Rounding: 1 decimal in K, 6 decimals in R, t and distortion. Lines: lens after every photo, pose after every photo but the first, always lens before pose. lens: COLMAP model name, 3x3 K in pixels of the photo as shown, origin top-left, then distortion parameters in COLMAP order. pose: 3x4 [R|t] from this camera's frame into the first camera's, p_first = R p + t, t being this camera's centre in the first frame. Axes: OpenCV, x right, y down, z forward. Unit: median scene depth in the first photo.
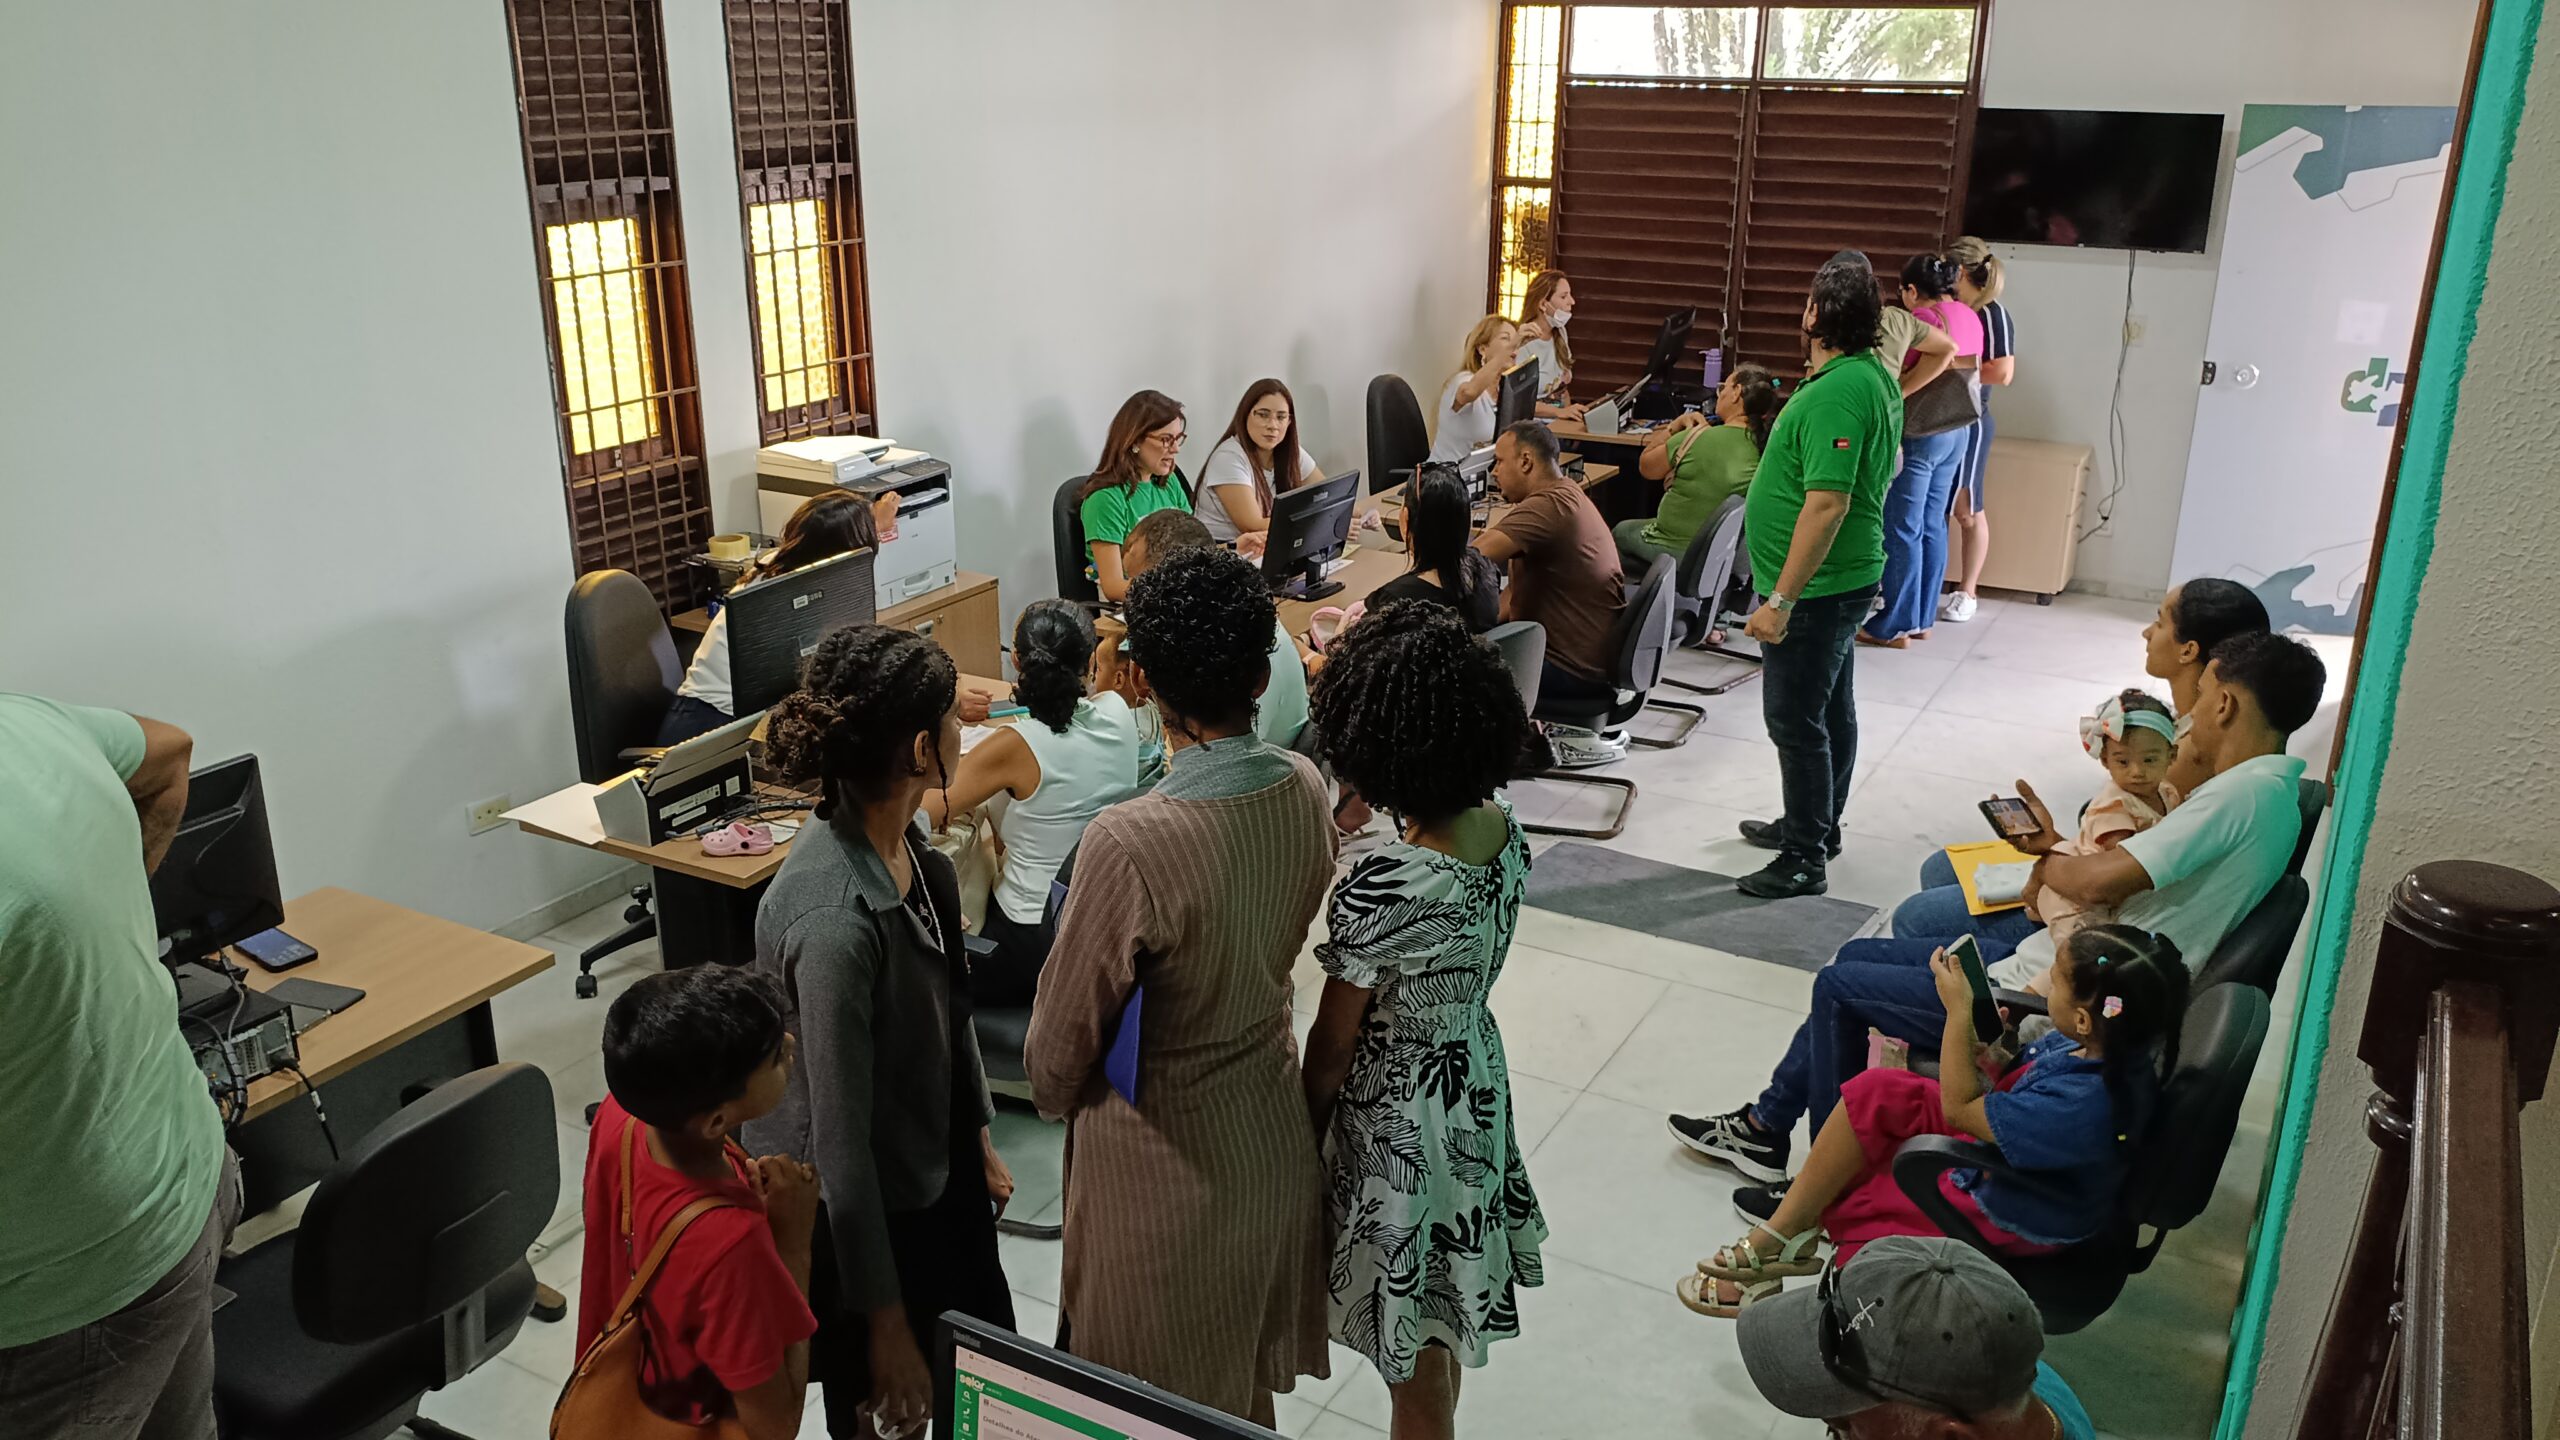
lens RADIAL K [[2054.0, 0, 1261.6], [0, 2054.0, 740.5], [0, 0, 1]] dist [0.056582, -0.093978]
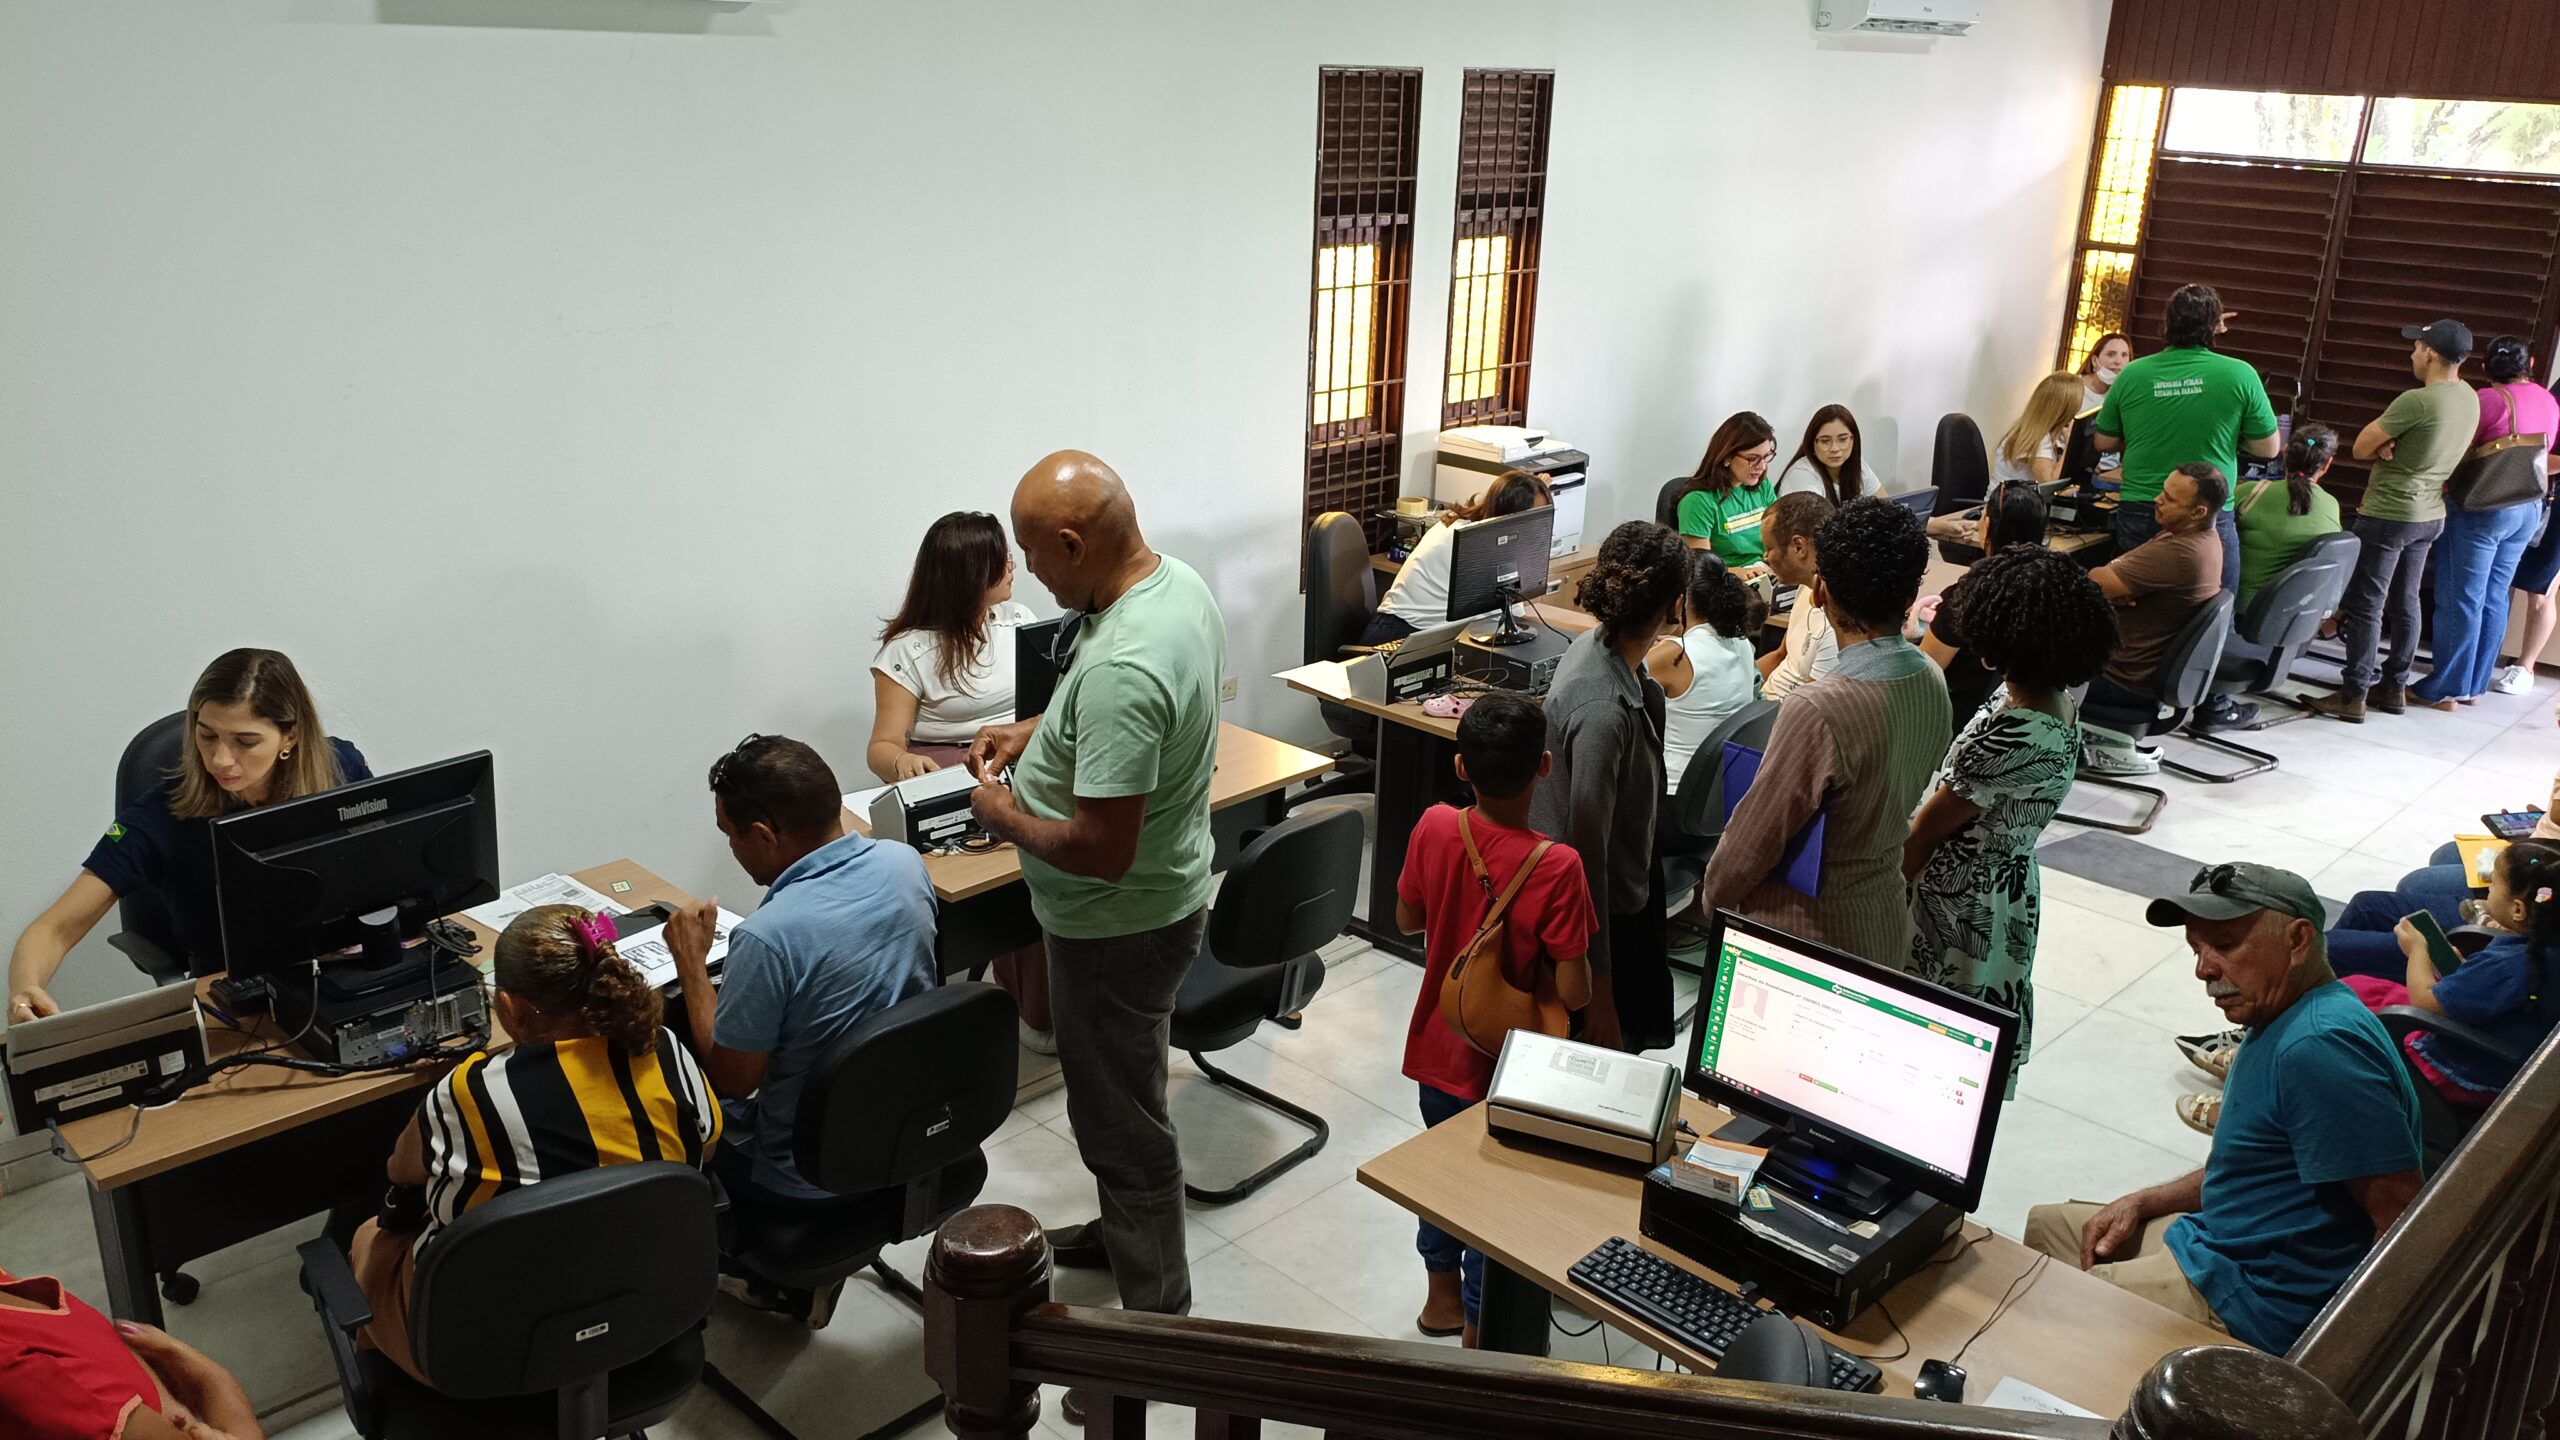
lens RADIAL K [[2054.0, 0, 1273.7], [0, 2054.0, 705.3], [0, 0, 1]] dist [0.056582, -0.093978]
pose [[0.968705, 0.105657, -0.224604, -0.042770], [-0.112396, 0.993511, -0.017398, 0.053199], [0.221308, 0.042098, 0.974295, -0.215675]]
